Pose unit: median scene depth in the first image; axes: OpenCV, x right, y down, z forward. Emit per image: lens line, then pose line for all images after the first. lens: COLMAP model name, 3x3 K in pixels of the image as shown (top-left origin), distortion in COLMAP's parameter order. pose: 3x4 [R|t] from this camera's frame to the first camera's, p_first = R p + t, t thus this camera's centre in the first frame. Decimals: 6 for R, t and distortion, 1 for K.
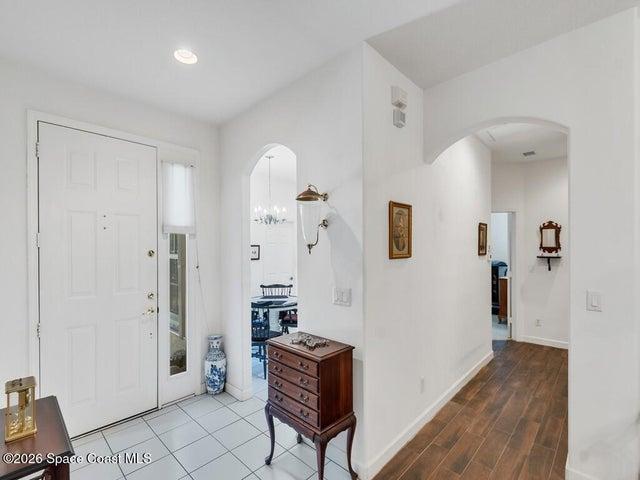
lens RADIAL K [[301.9, 0, 316.7], [0, 301.9, 248.5], [0, 0, 1]] dist [0.004097, -0.001629]
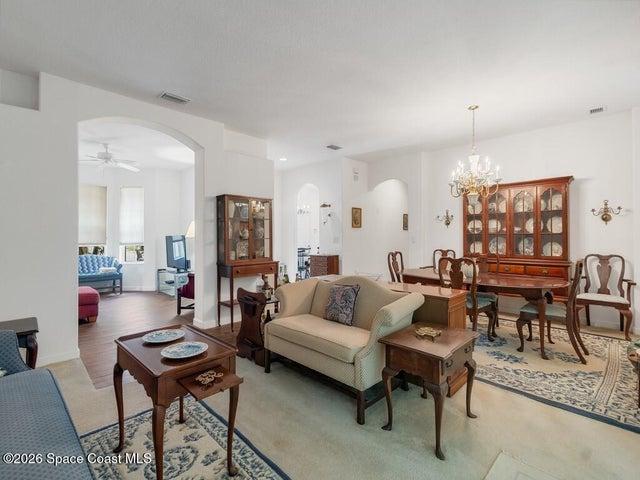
lens RADIAL K [[301.9, 0, 312.0], [0, 301.9, 229.9], [0, 0, 1]] dist [0.004097, -0.001629]
pose [[0.999162, 0.002496, -0.040843, -0.018064], [-0.003403, 0.999749, -0.022142, 0.100698], [0.040777, 0.022262, 0.998920, -1.538698]]
